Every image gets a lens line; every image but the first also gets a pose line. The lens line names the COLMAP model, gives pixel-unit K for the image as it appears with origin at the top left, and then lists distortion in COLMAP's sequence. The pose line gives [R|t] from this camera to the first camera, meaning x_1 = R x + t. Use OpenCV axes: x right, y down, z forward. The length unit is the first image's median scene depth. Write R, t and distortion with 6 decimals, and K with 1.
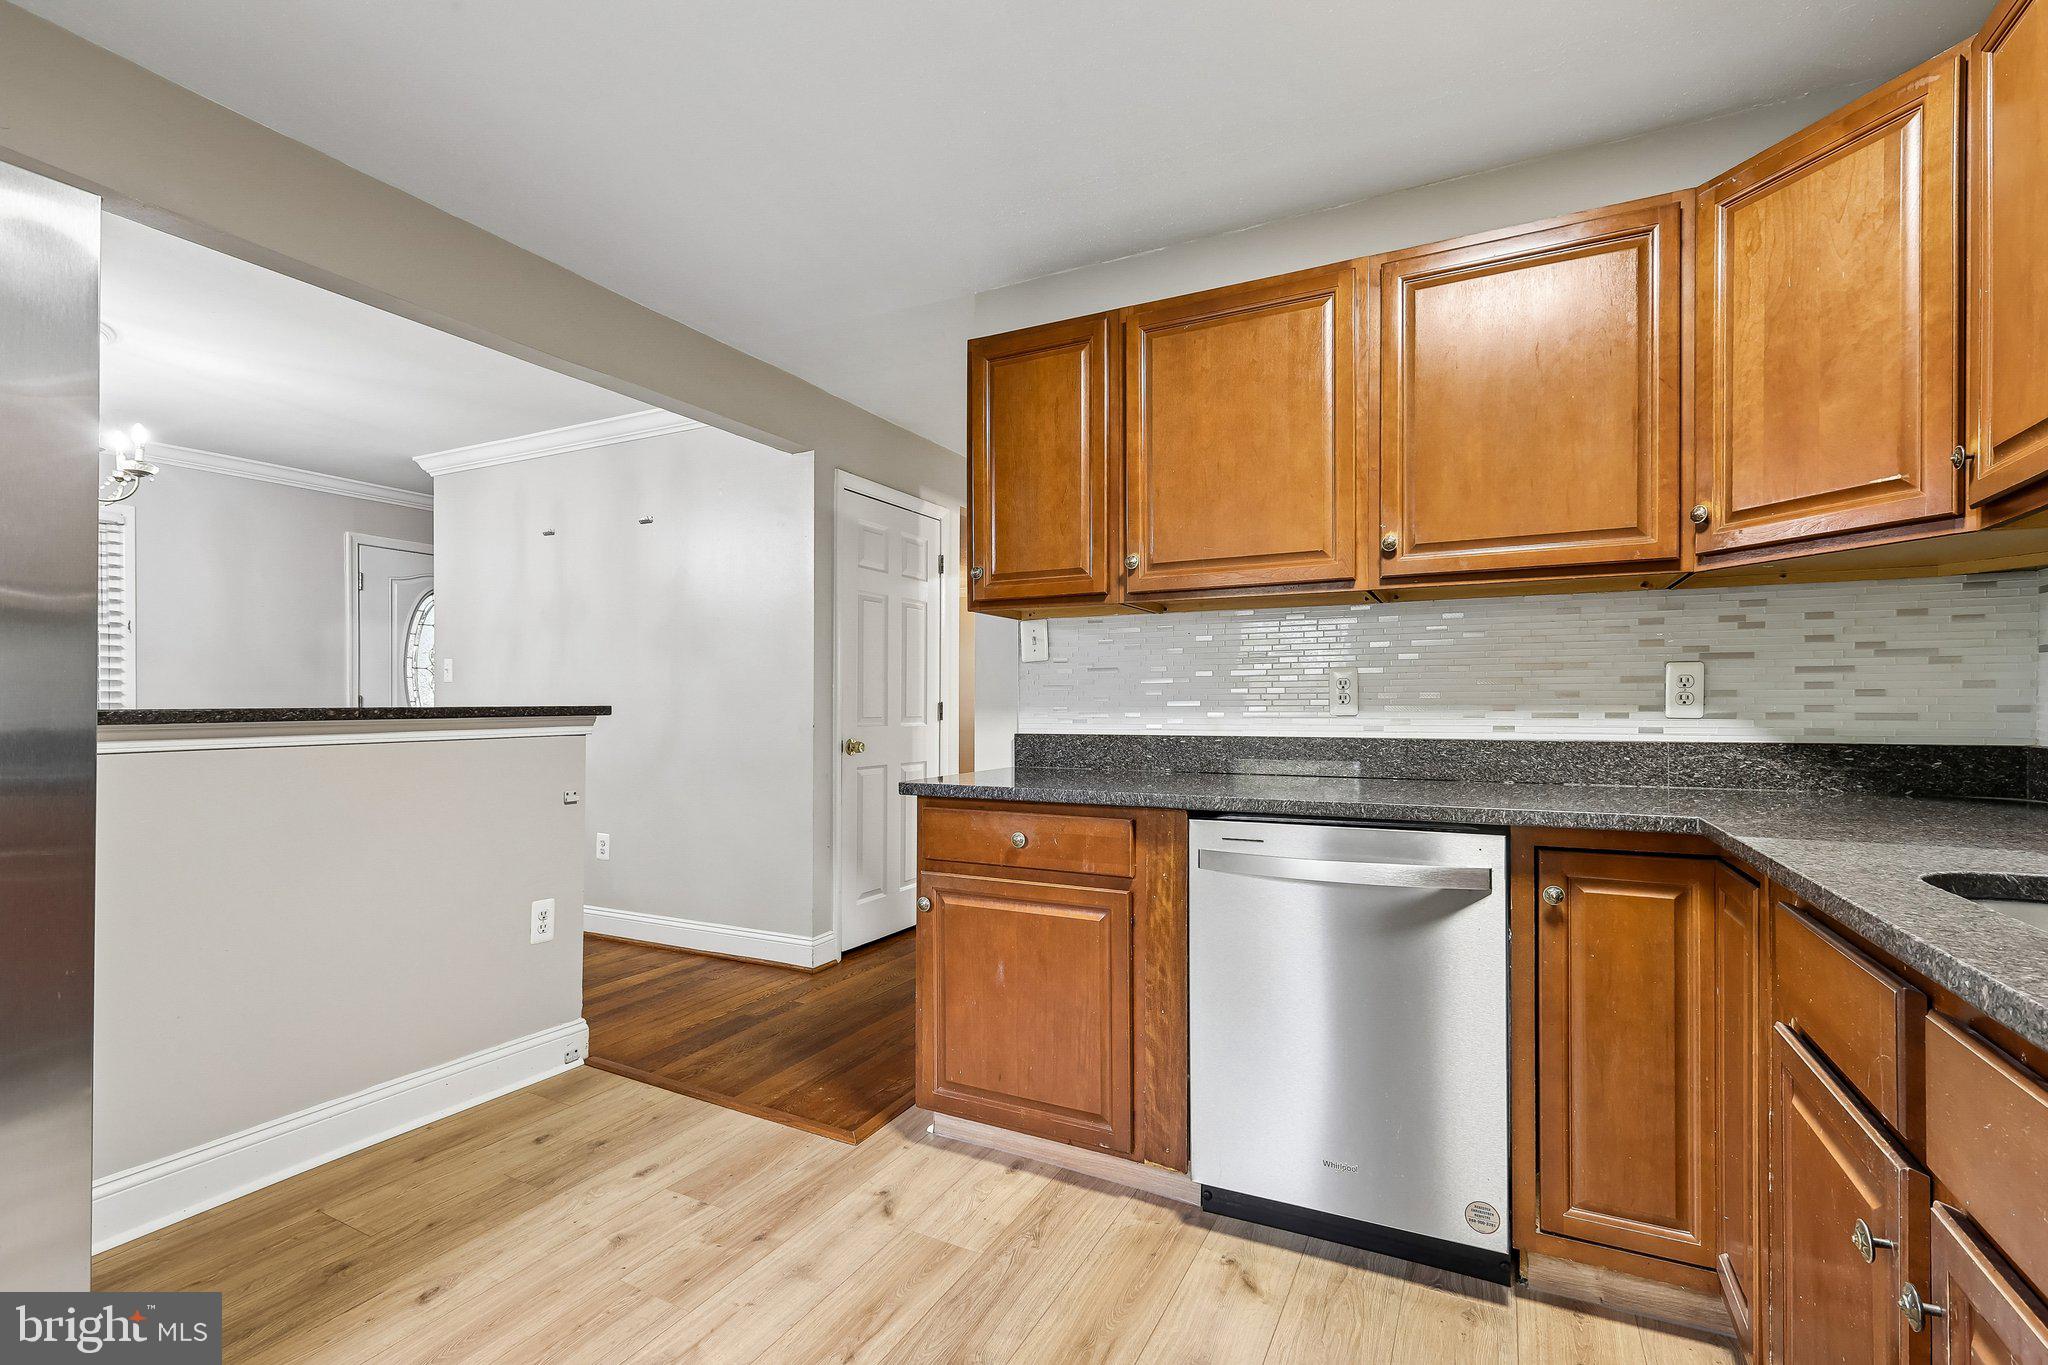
lens RADIAL K [[899.6, 0, 1028.5], [0, 899.6, 702.9], [0, 0, 1]] dist [0.003288, -0.000525]
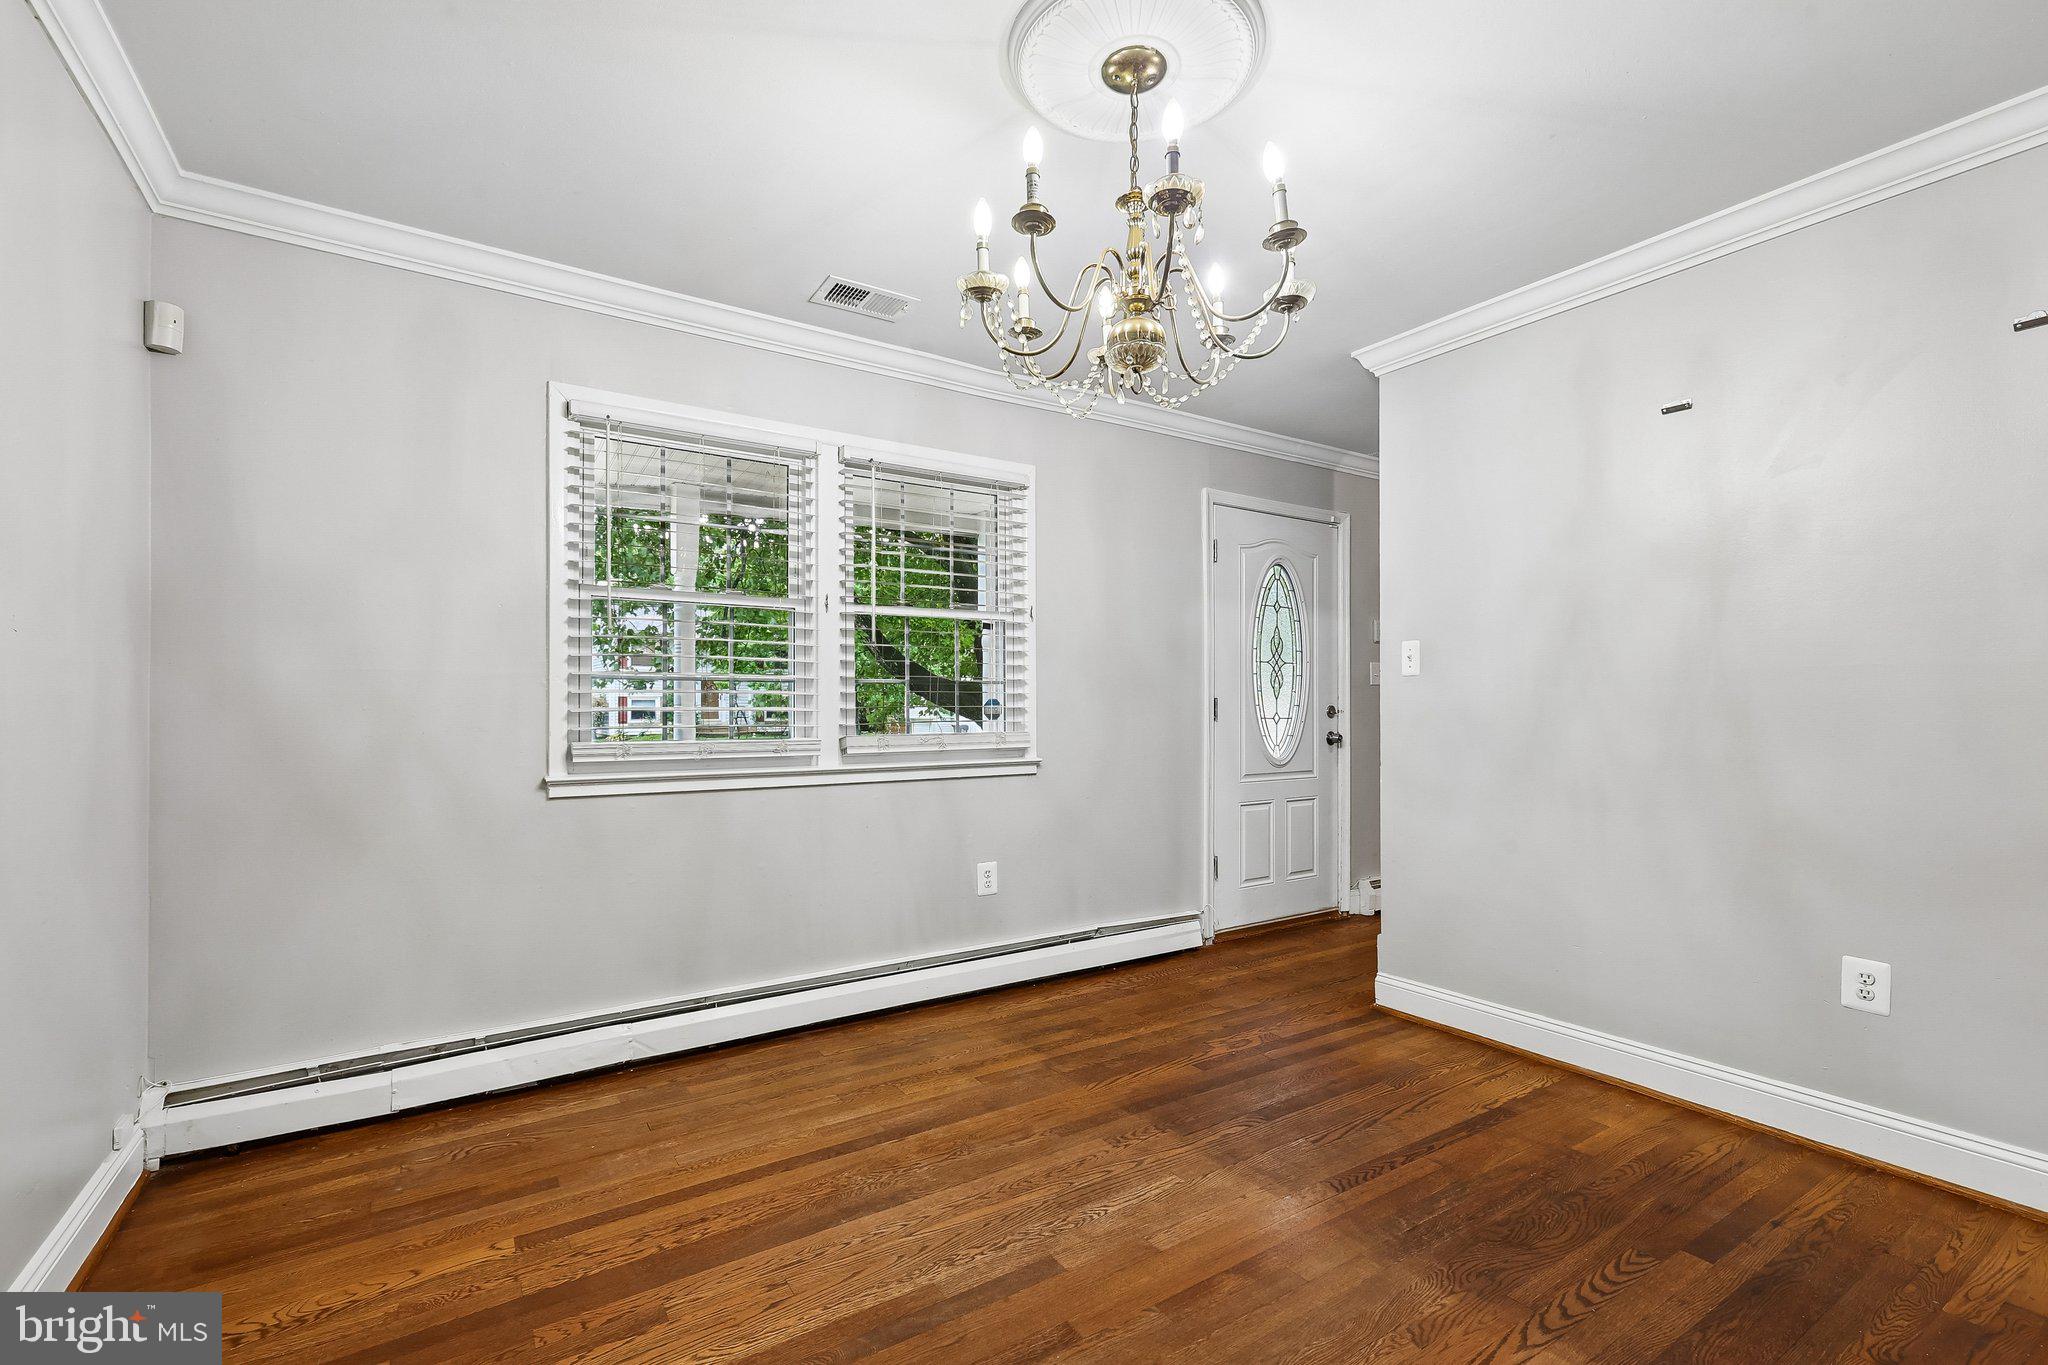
lens RADIAL K [[899.6, 0, 1025.5], [0, 899.6, 686.6], [0, 0, 1]] dist [0.003288, -0.000525]
pose [[0.866164, -0.015761, -0.499511, -0.601617], [0.003446, 0.999667, -0.025567, 0.001342], [0.499748, 0.020424, 0.865930, 0.302094]]
